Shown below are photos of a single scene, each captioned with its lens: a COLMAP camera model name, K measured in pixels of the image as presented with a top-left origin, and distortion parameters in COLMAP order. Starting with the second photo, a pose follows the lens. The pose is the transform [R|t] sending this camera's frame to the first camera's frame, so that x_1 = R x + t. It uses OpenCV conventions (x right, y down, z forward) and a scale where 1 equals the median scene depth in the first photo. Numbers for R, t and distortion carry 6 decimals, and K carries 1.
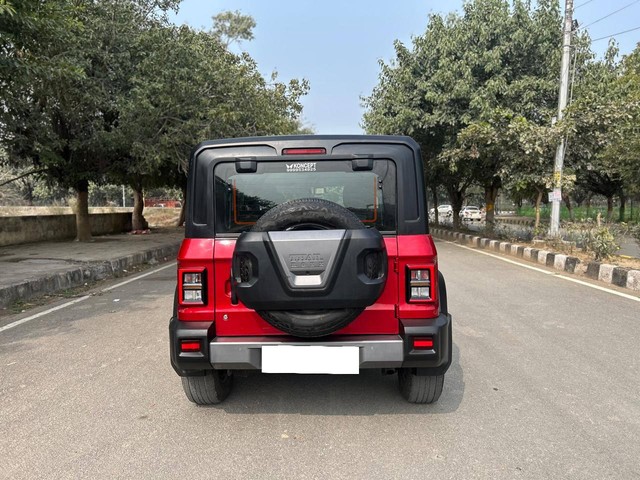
lens RADIAL K [[491.3, 0, 316.2], [0, 491.3, 238.2], [0, 0, 1]] dist [0.040143, -0.026762]
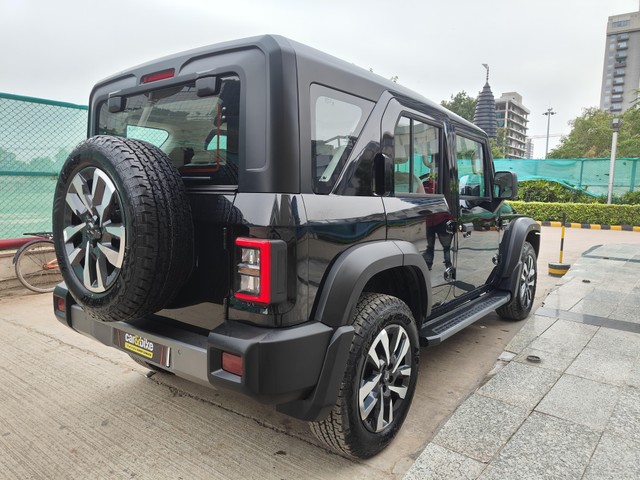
lens RADIAL K [[458.9, 0, 315.4], [0, 458.9, 240.8], [0, 0, 1]] dist [0.008429, 0.001488]
pose [[0.810905, 0.090560, -0.578128, 0.595457], [-0.059902, 0.995609, 0.071934, 0.007827], [0.582104, -0.023700, 0.812769, 0.558648]]
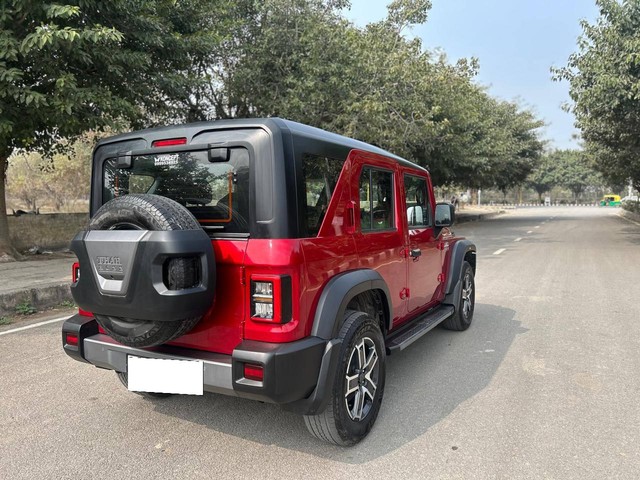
lens RADIAL K [[491.3, 0, 317.7], [0, 491.3, 240.9], [0, 0, 1]] dist [0.040143, -0.026762]
pose [[0.886912, 0.035609, -0.460564, 0.641155], [-0.027066, 0.999317, 0.025141, -0.025394], [0.461145, -0.009832, 0.887270, 0.313135]]
